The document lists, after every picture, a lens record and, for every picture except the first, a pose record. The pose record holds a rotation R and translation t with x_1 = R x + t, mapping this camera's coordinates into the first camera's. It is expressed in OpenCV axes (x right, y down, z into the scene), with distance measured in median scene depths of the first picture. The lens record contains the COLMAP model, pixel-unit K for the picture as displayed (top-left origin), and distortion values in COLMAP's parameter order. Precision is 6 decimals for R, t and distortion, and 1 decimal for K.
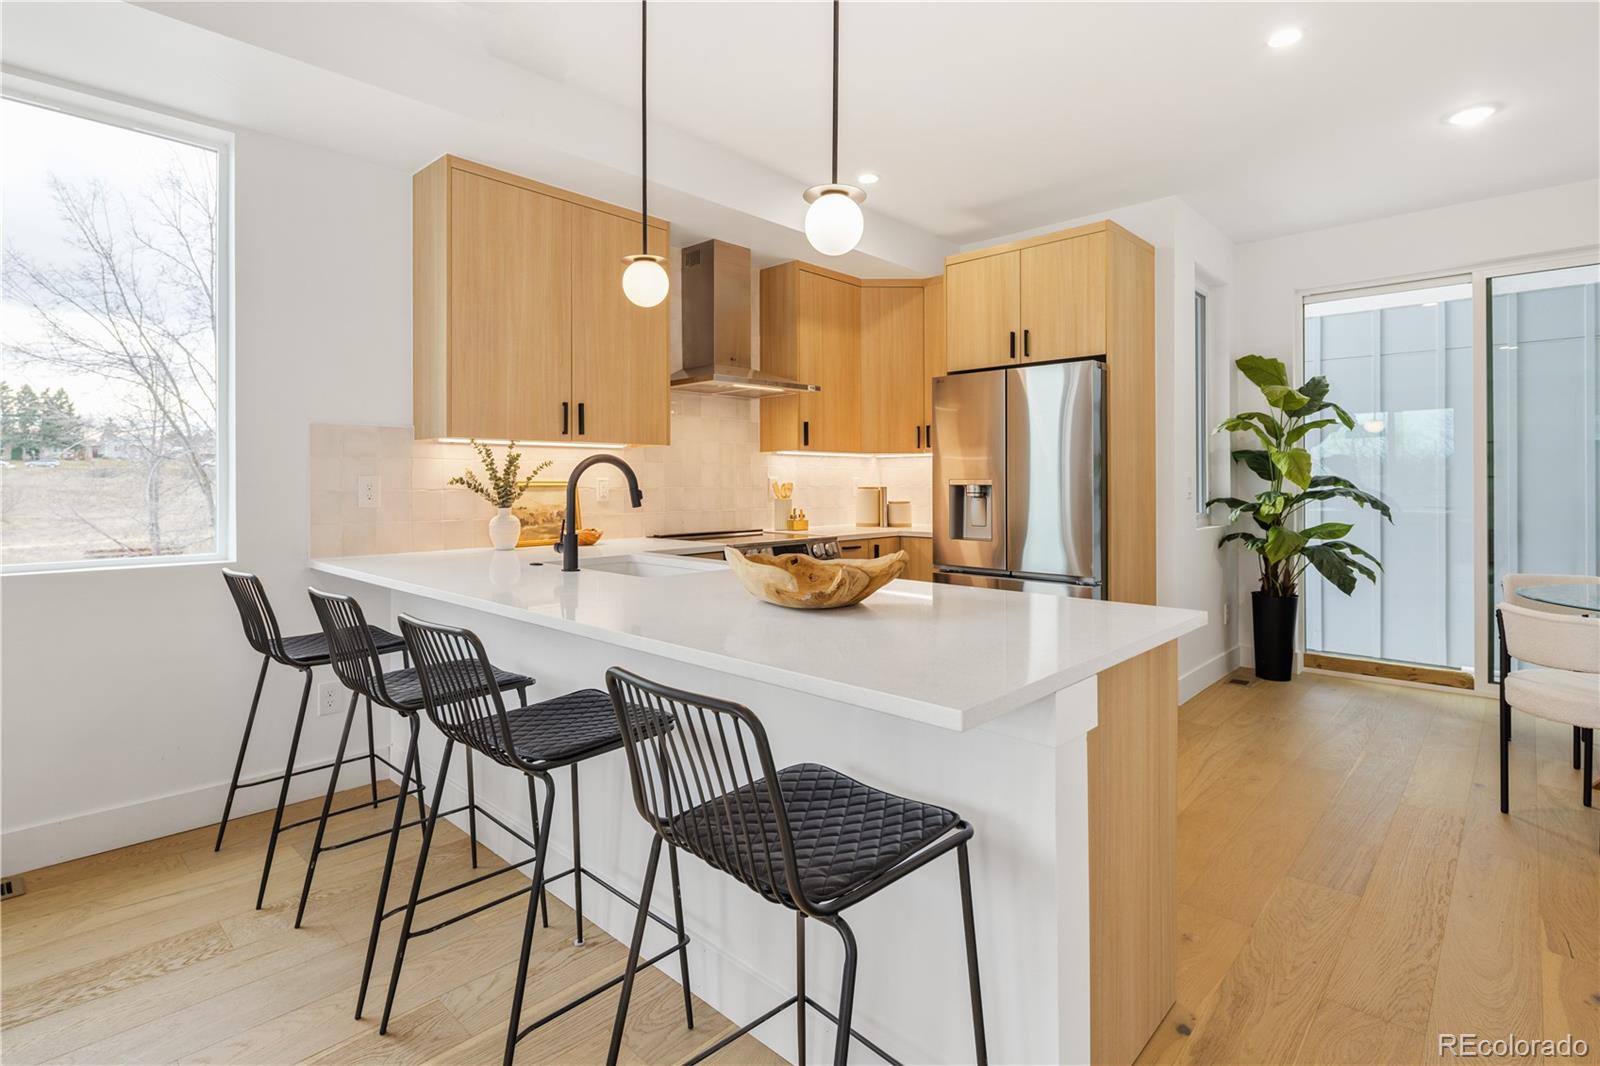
lens RADIAL K [[779.9, 0, 791.9], [0, 779.9, 482.6], [0, 0, 1]] dist [0.004189, -0.002887]
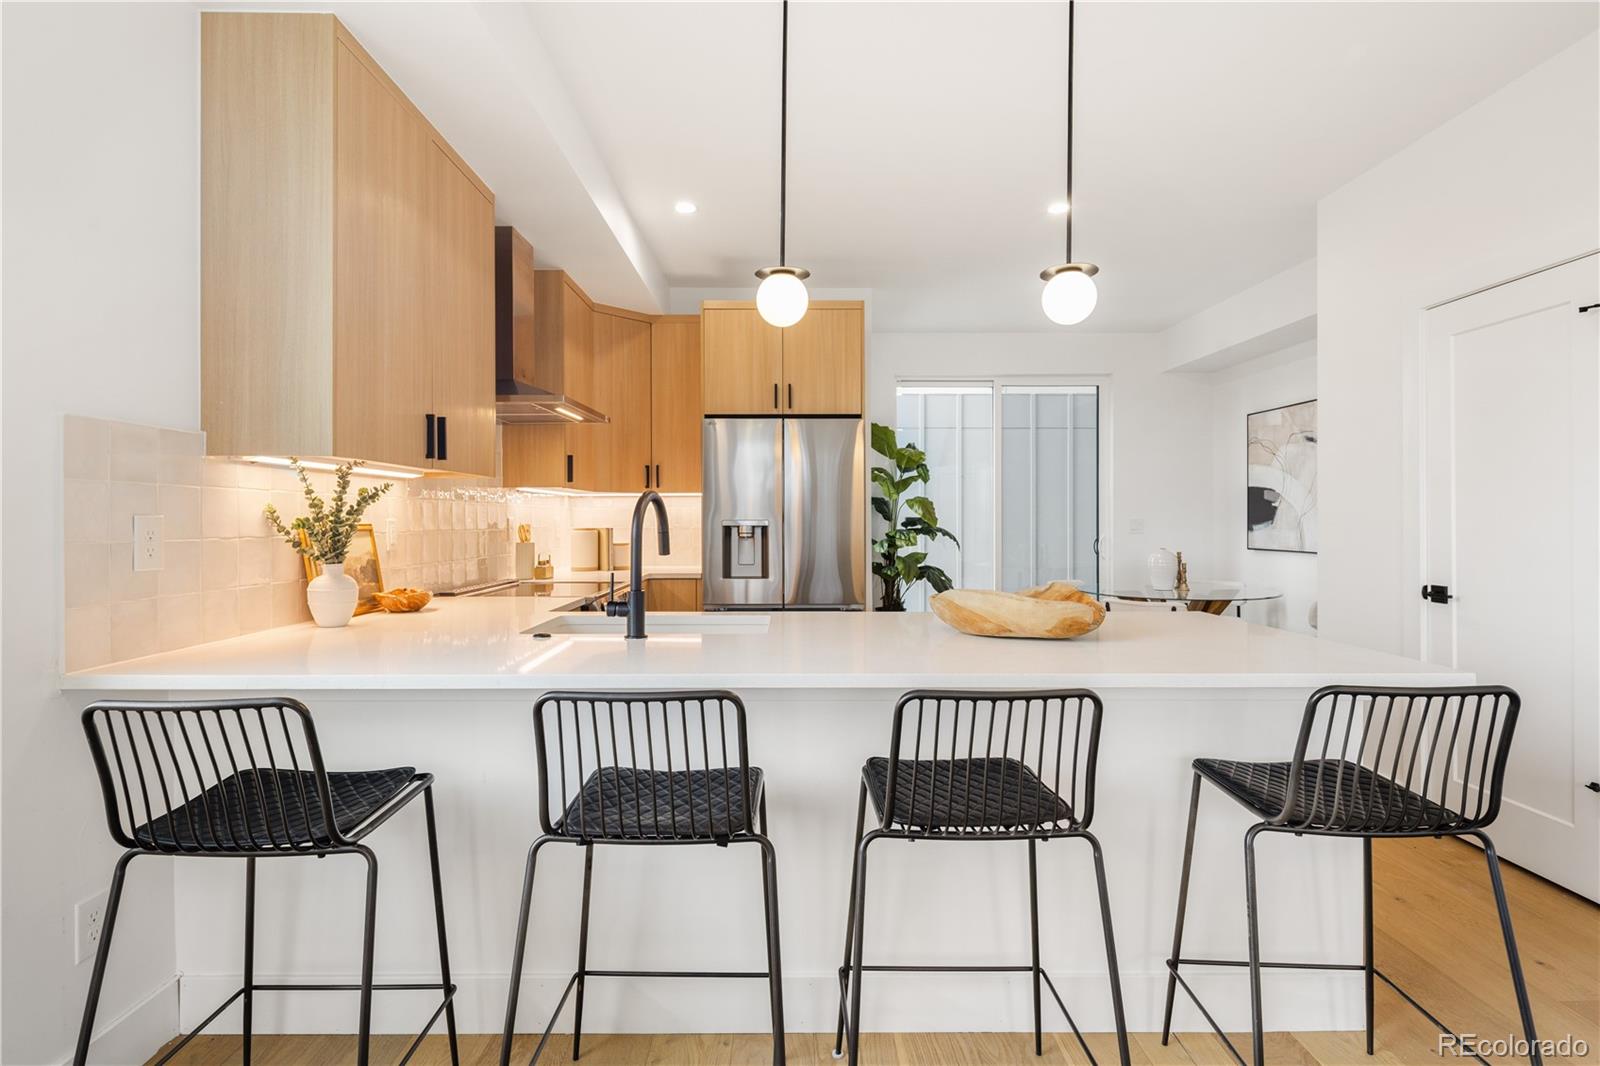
lens RADIAL K [[779.9, 0, 795.4], [0, 779.9, 522.3], [0, 0, 1]] dist [0.004189, -0.002887]
pose [[0.722801, -0.002243, 0.691052, -0.403434], [0.002005, 0.999997, 0.001149, -0.002011], [-0.691053, 0.000555, 0.722804, 0.178791]]
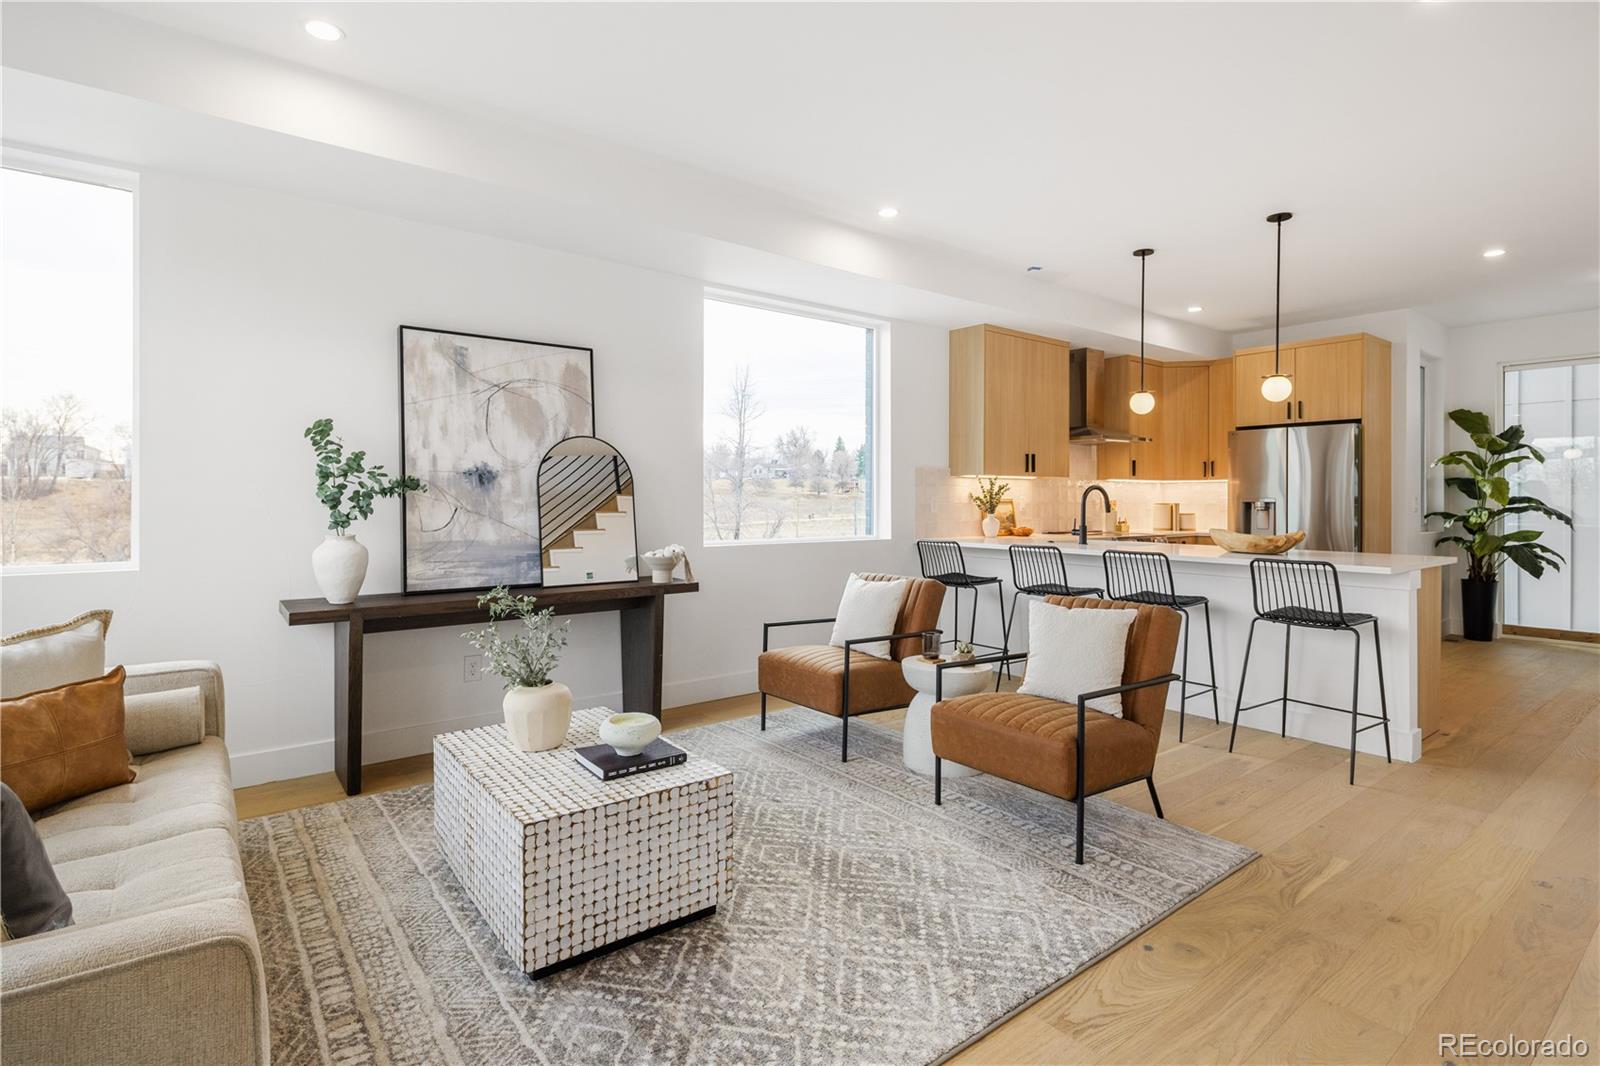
lens RADIAL K [[779.9, 0, 786.2], [0, 779.9, 502.2], [0, 0, 1]] dist [0.004189, -0.002887]
pose [[0.987046, 0.004061, -0.160387, -0.402206], [-0.003661, 0.999989, 0.002789, 0.002650], [0.160396, -0.002166, 0.987050, -0.607917]]
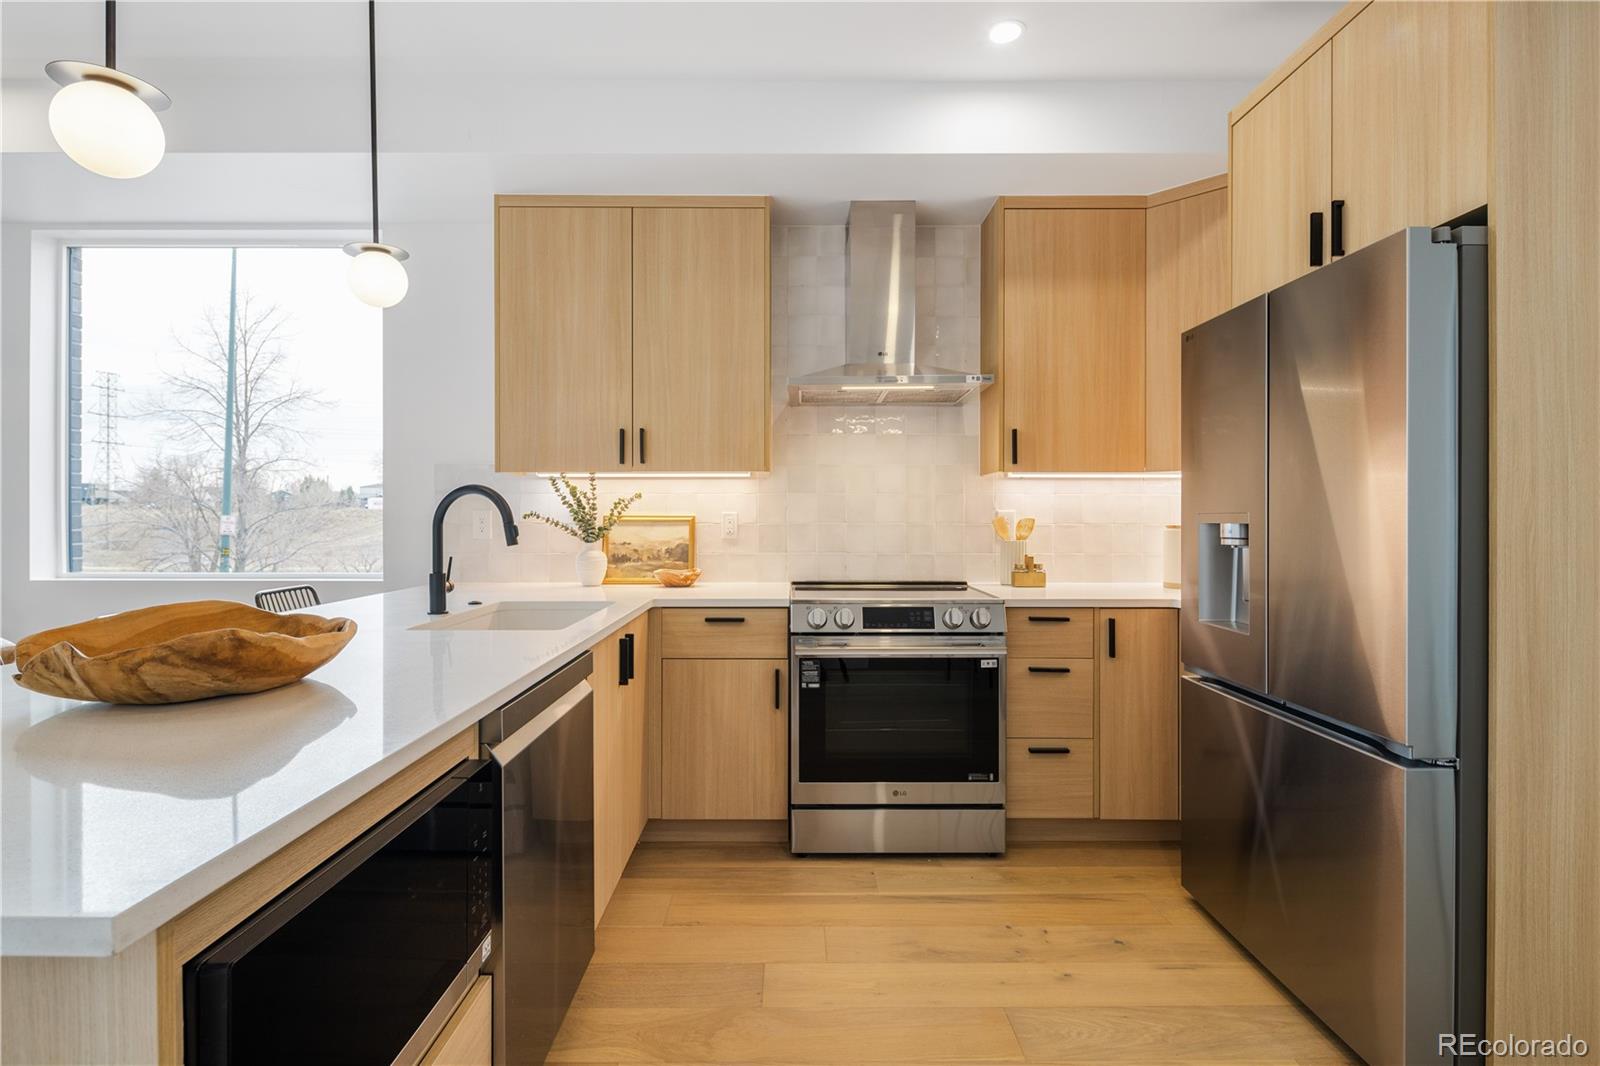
lens RADIAL K [[779.9, 0, 796.5], [0, 779.9, 518.7], [0, 0, 1]] dist [0.004189, -0.002887]
pose [[0.687809, 0.004243, -0.725879, 0.377977], [-0.003637, 0.999991, 0.002399, -0.000419], [0.725883, 0.000990, 0.687818, 0.384073]]
